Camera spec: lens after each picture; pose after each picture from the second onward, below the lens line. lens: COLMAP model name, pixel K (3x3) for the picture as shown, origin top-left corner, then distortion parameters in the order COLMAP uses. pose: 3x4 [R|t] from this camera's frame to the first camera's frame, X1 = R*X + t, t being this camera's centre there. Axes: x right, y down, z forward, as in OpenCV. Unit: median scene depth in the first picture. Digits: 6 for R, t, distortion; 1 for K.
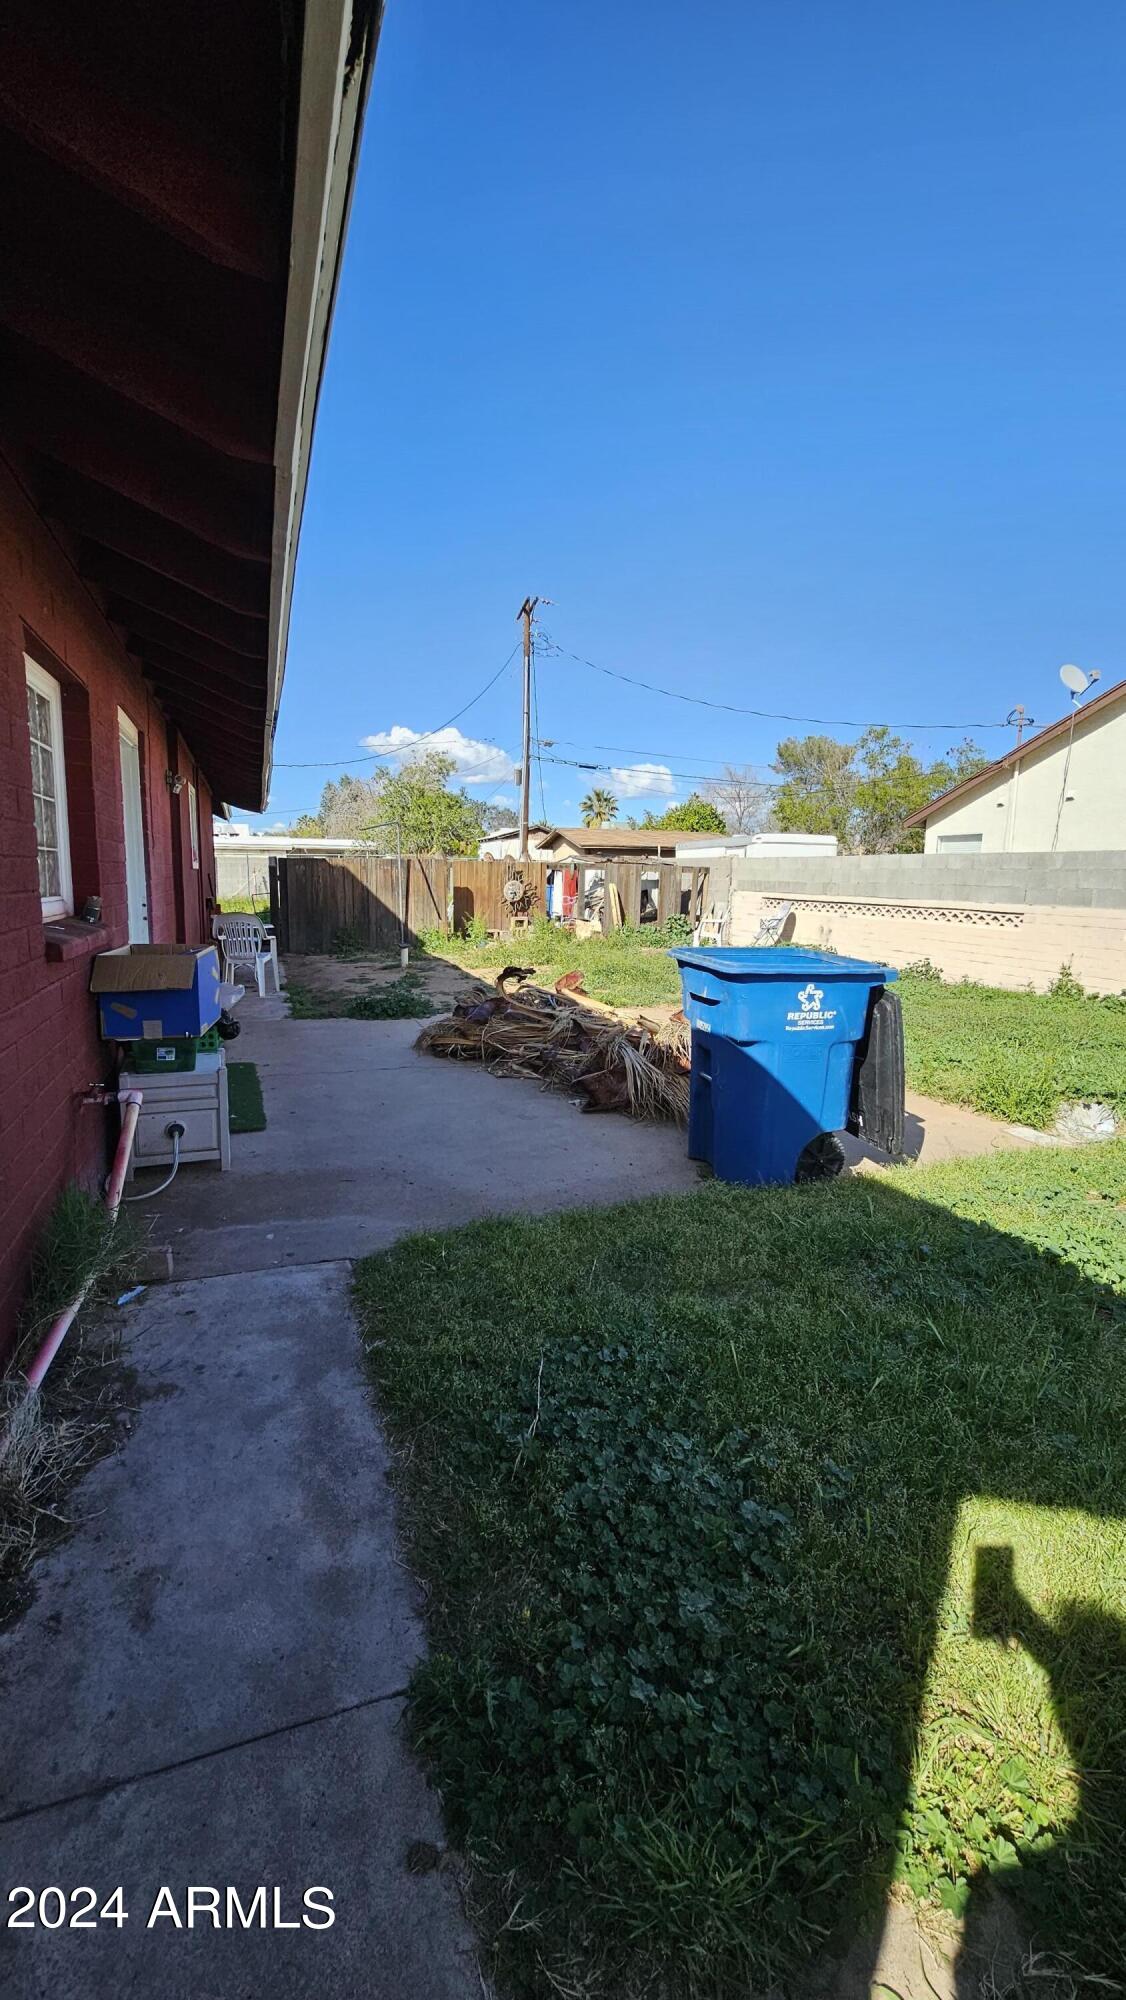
lens RADIAL K [[818.5, 0, 557.6], [0, 818.5, 994.5], [0, 0, 1]] dist [-0.004715, 0.002338]
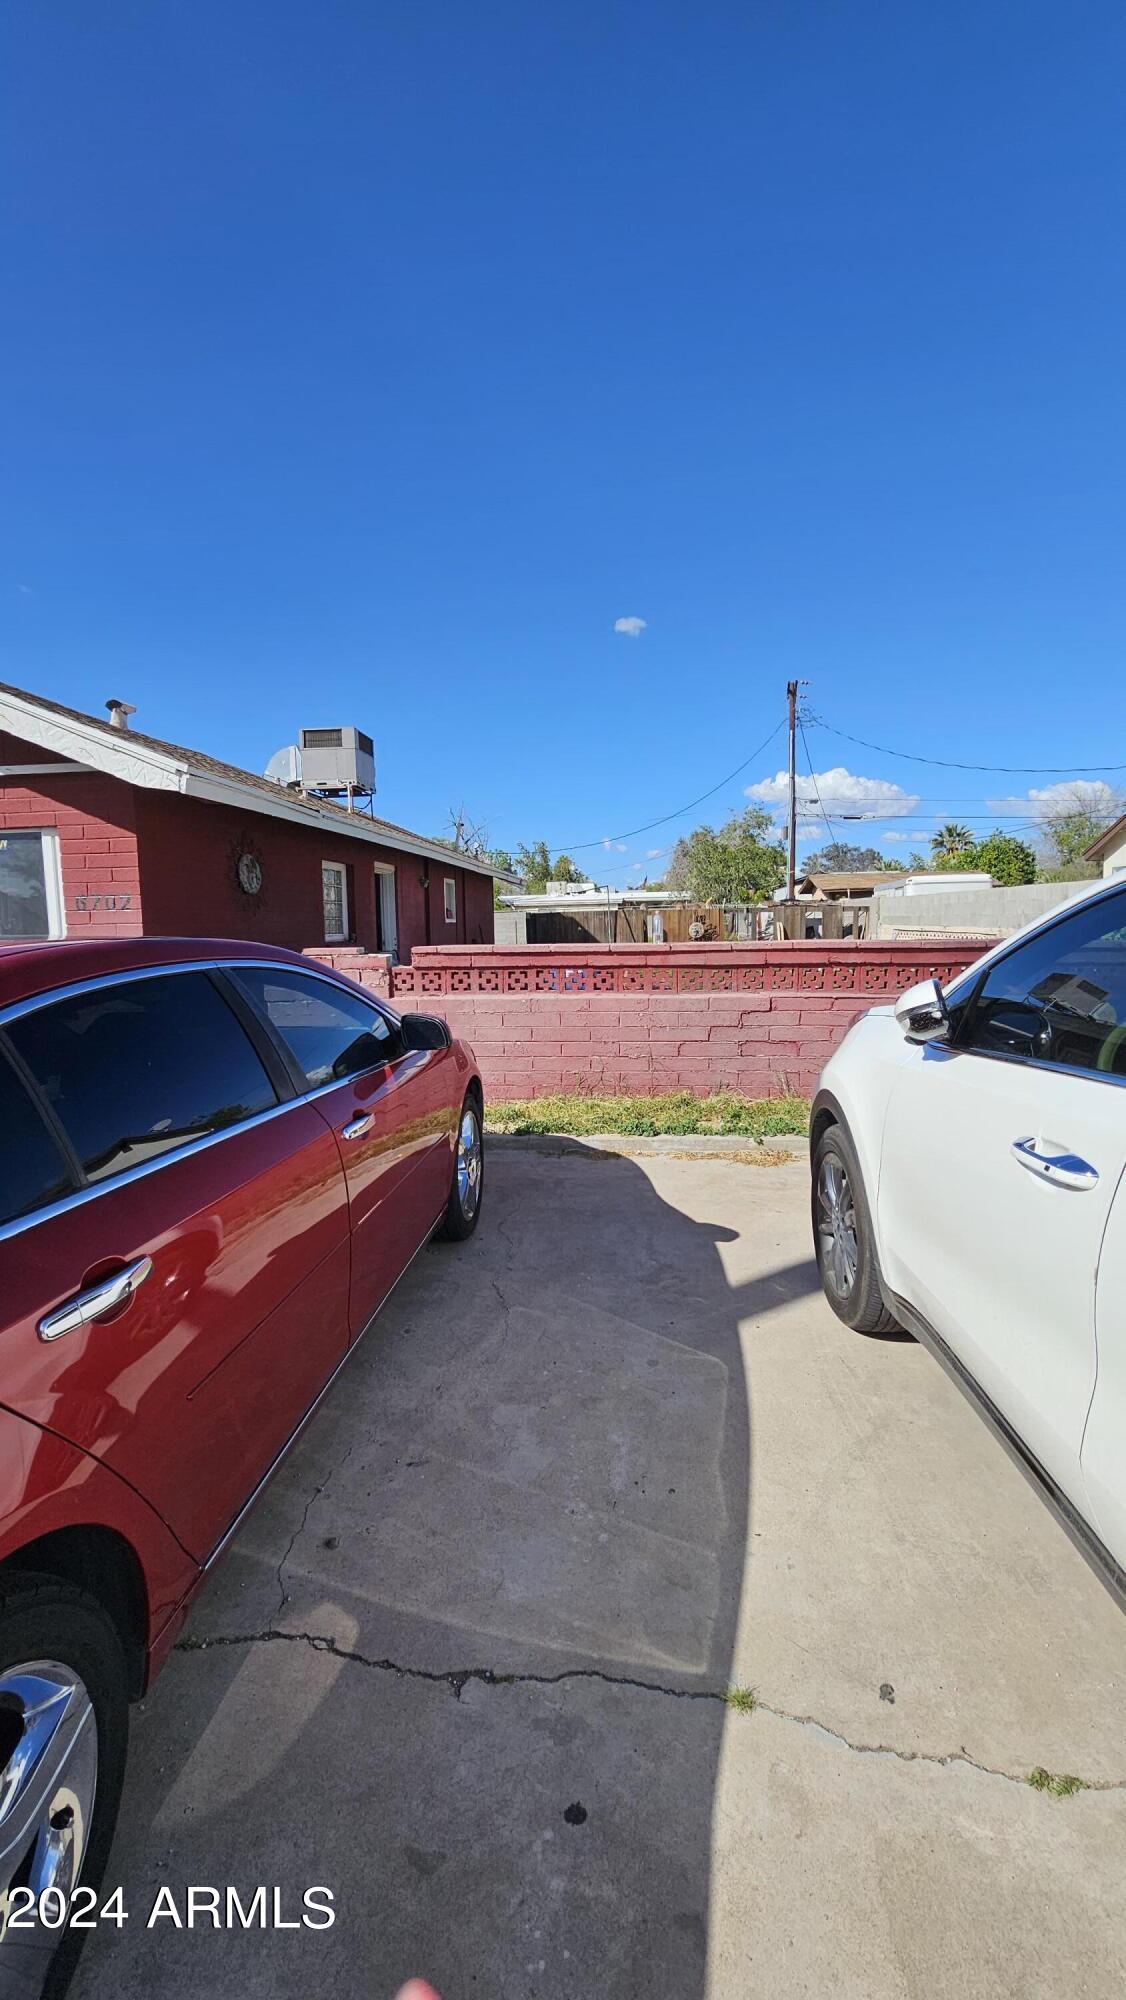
lens RADIAL K [[818.5, 0, 565.2], [0, 818.5, 1000.9], [0, 0, 1]] dist [-0.004715, 0.002338]
pose [[0.899386, 0.004578, -0.437130, 0.315656], [-0.025463, 0.998796, -0.041929, 0.047669], [0.436412, 0.048841, 0.898420, -0.281559]]
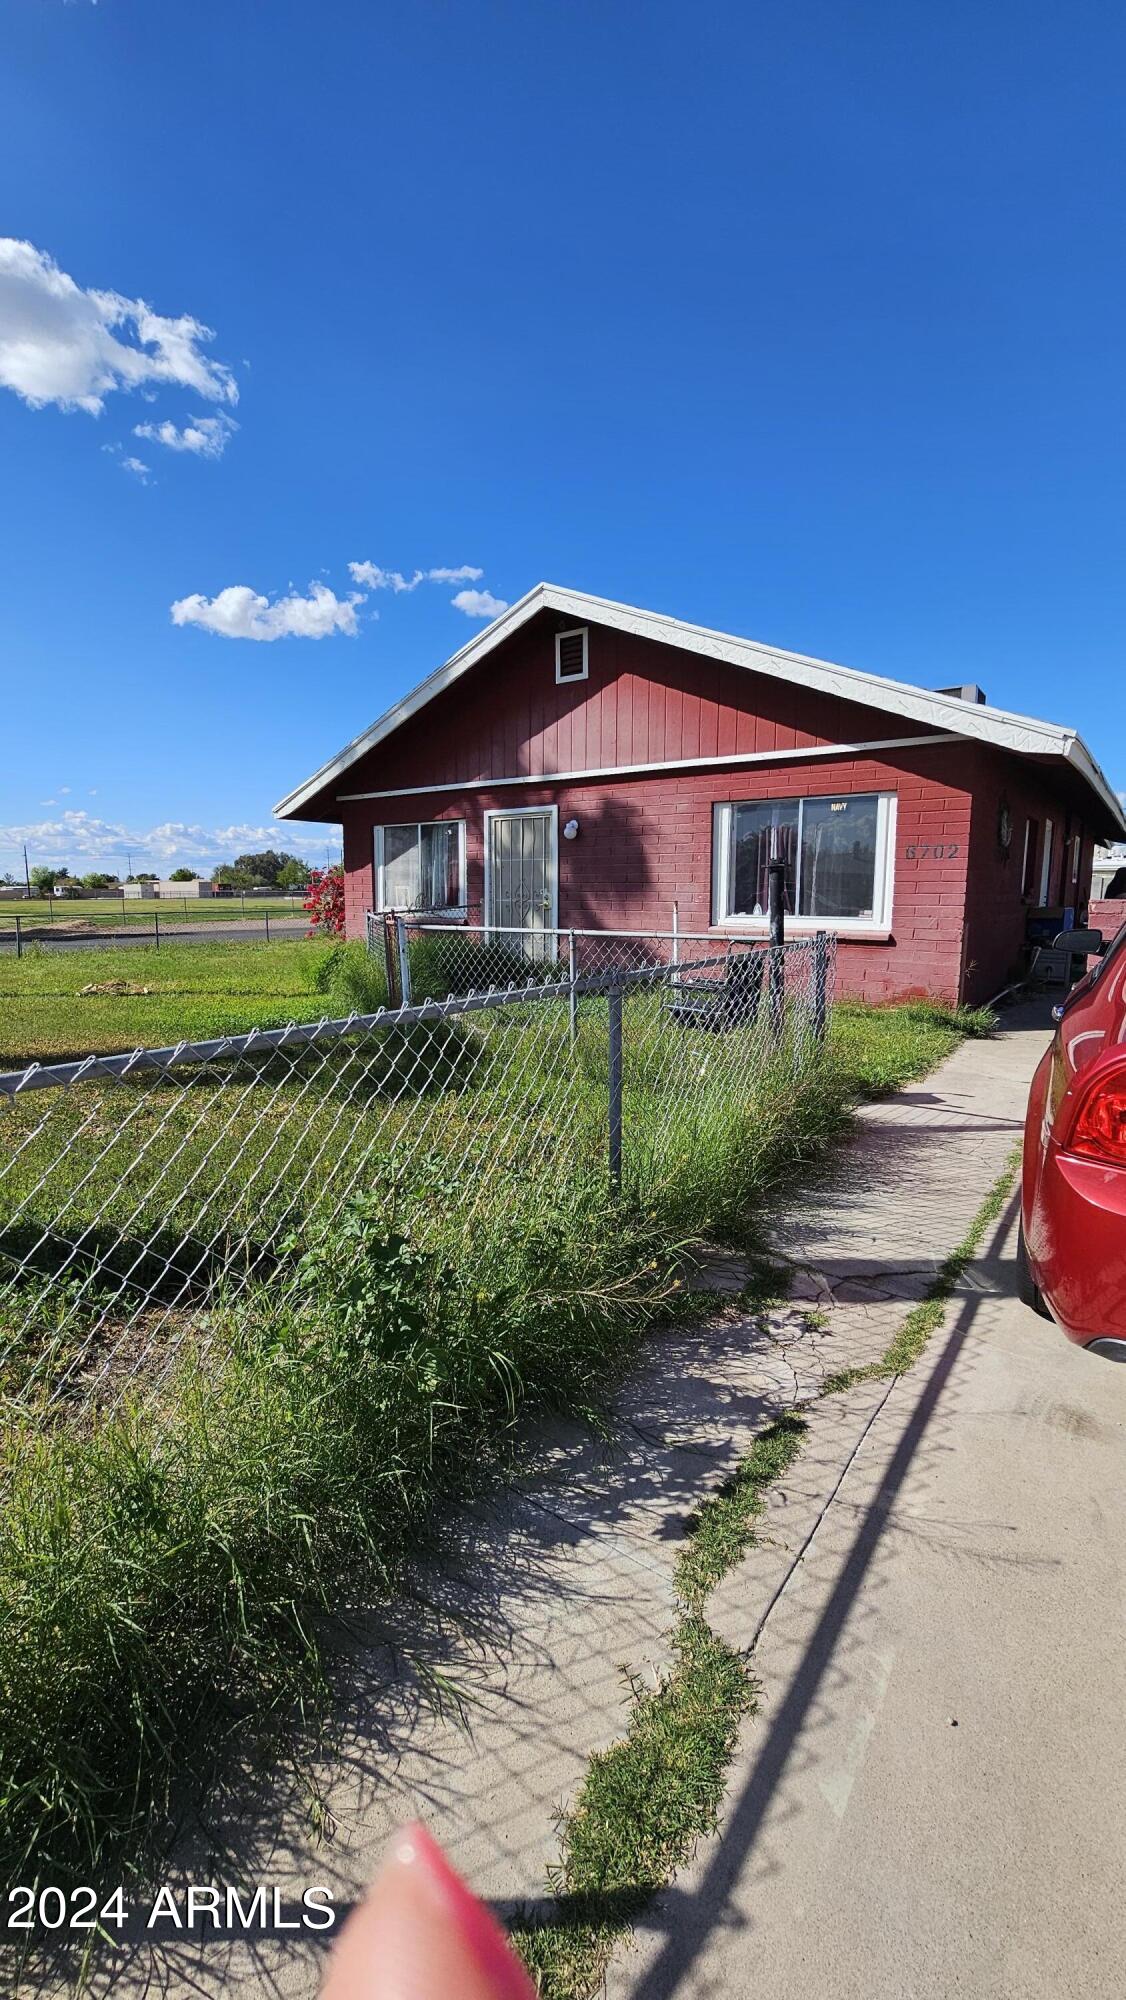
lens RADIAL K [[818.5, 0, 563.2], [0, 818.5, 998.1], [0, 0, 1]] dist [-0.004715, 0.002338]
pose [[0.553431, 0.090394, -0.827975, 0.223312], [-0.106124, 0.993644, 0.037546, 0.077756], [0.826107, 0.067089, 0.559506, -0.461543]]
